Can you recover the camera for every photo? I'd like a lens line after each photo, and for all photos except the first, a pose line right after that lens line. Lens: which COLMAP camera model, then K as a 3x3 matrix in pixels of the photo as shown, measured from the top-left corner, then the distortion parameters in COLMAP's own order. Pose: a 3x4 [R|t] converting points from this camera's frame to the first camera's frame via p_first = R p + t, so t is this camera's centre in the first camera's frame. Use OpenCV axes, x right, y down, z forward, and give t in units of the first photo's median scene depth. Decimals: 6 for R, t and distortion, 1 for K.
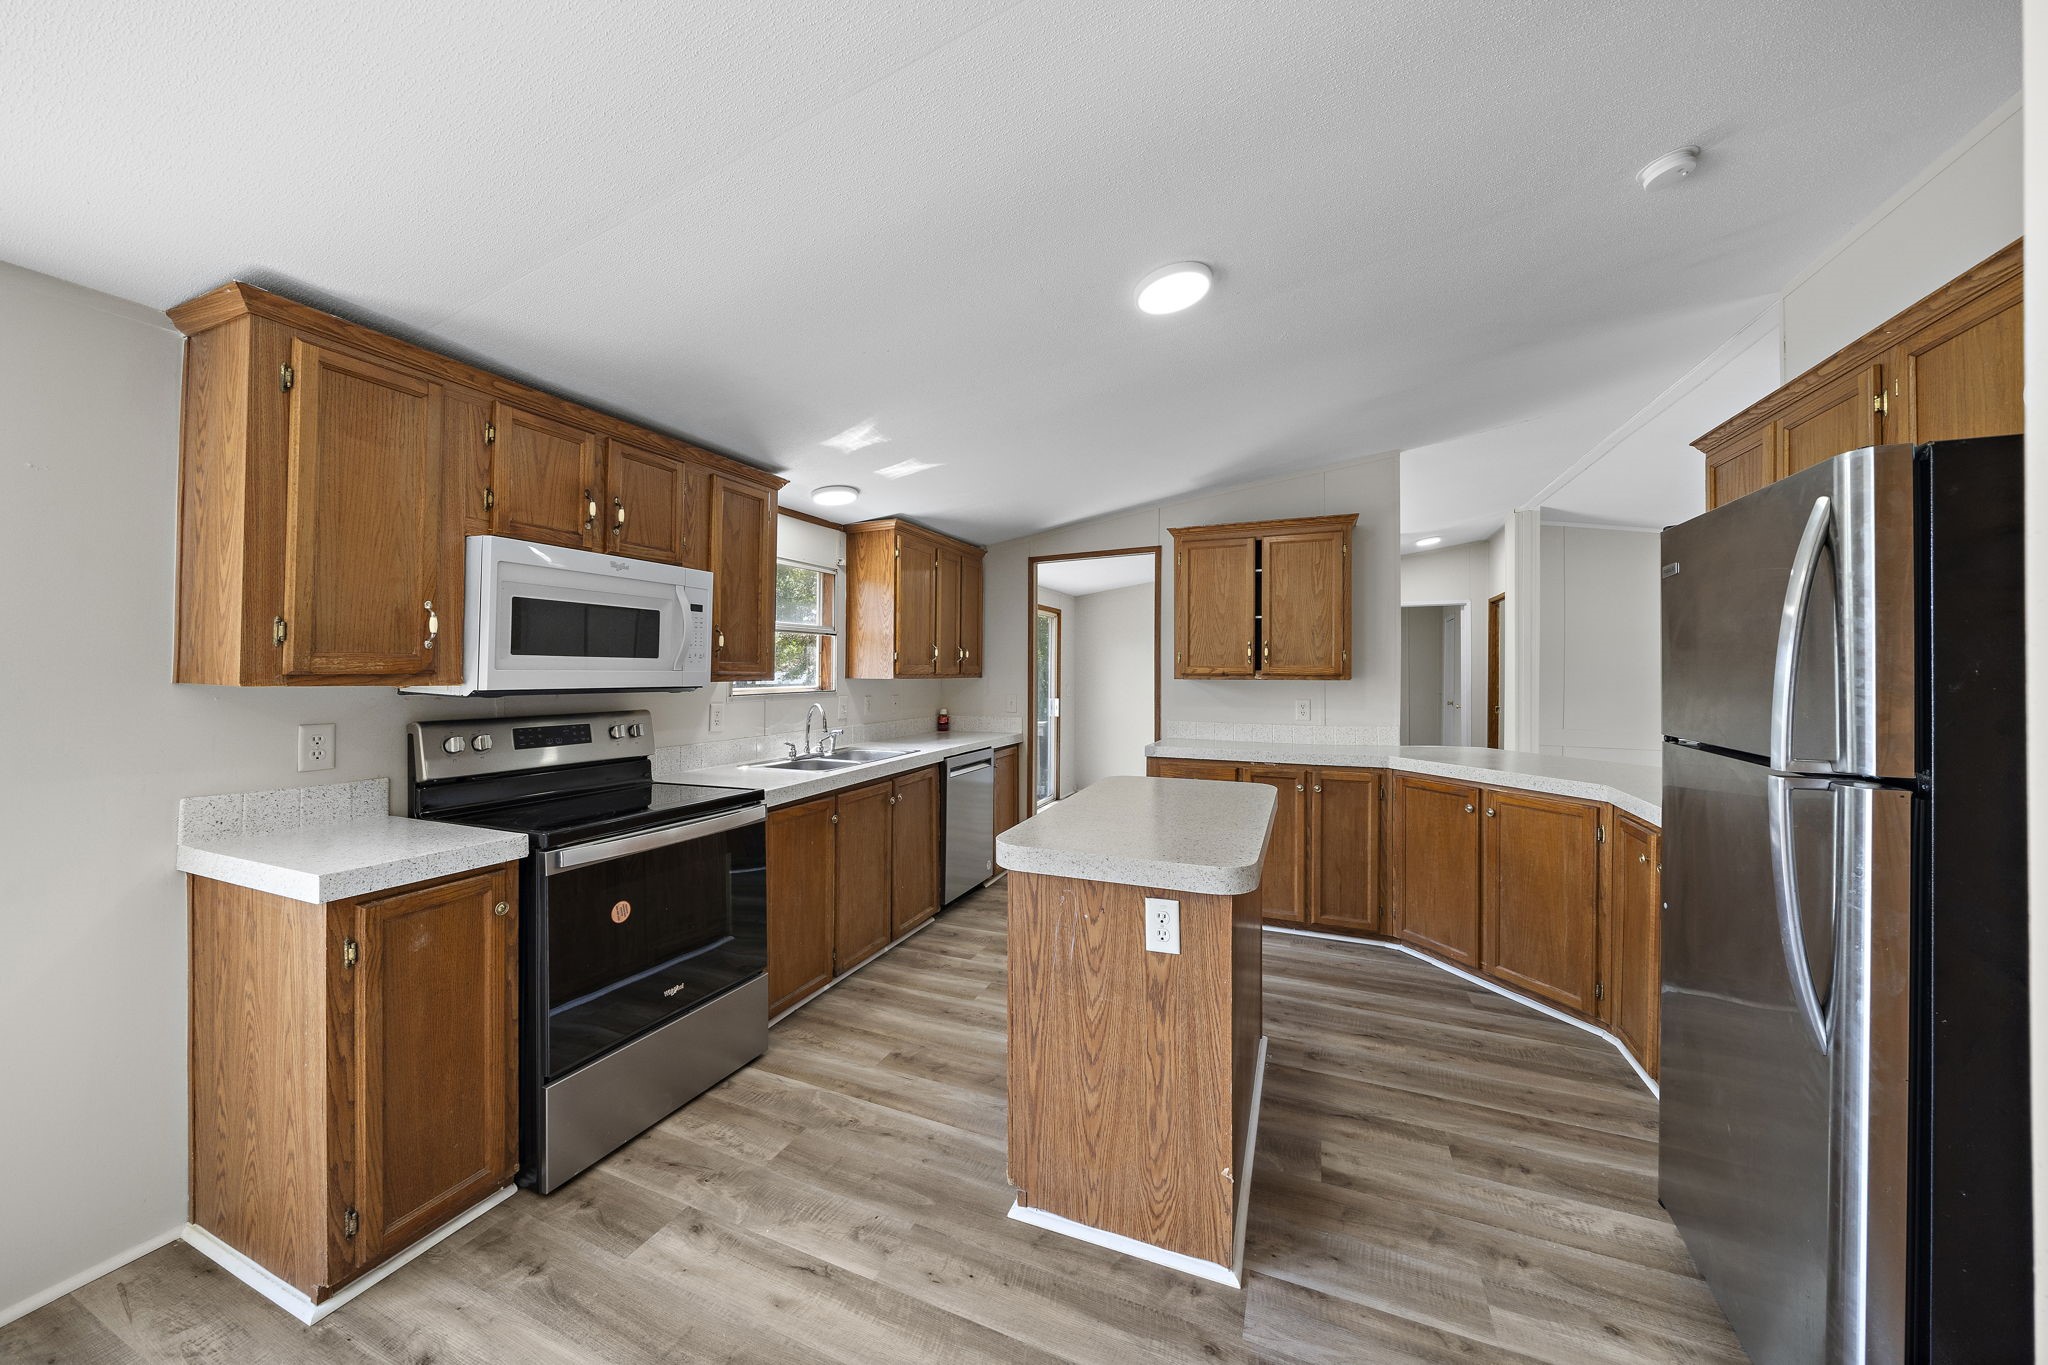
lens RADIAL K [[716.6, 0, 1005.5], [0, 716.6, 664.8], [0, 0, 1]] dist [-0.004353, -0.000303]
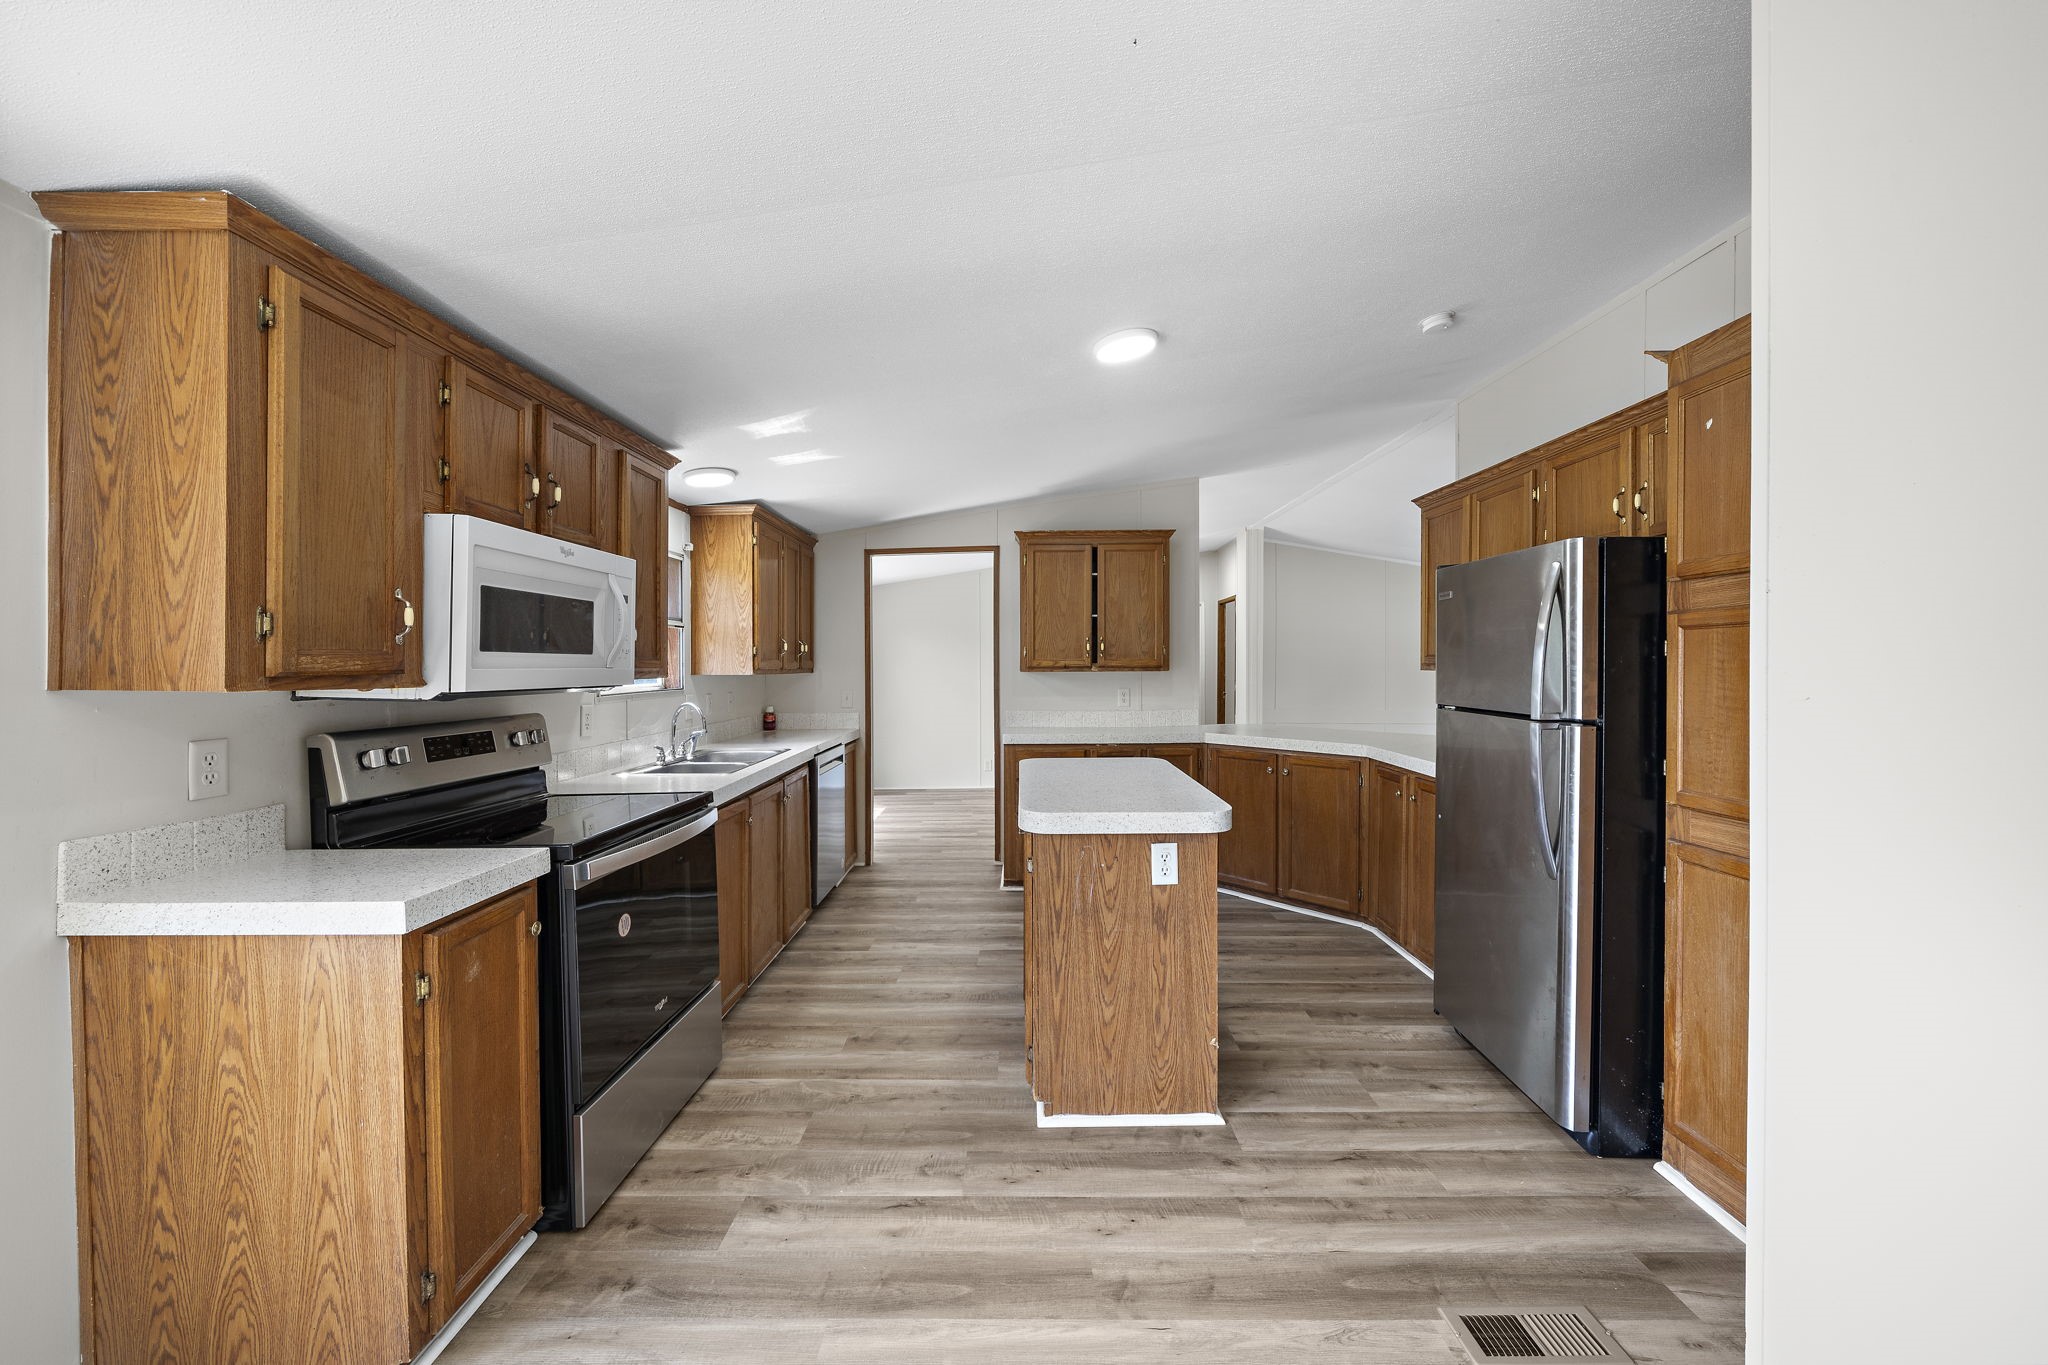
lens RADIAL K [[767.8, 0, 1017.2], [0, 767.8, 672.1], [0, 0, 1]] dist [-0.002332, -0.000121]
pose [[0.920576, -0.011583, 0.390392, -0.491957], [0.004284, 0.999799, 0.019563, -0.004693], [-0.390541, -0.016337, 0.920441, -0.134525]]
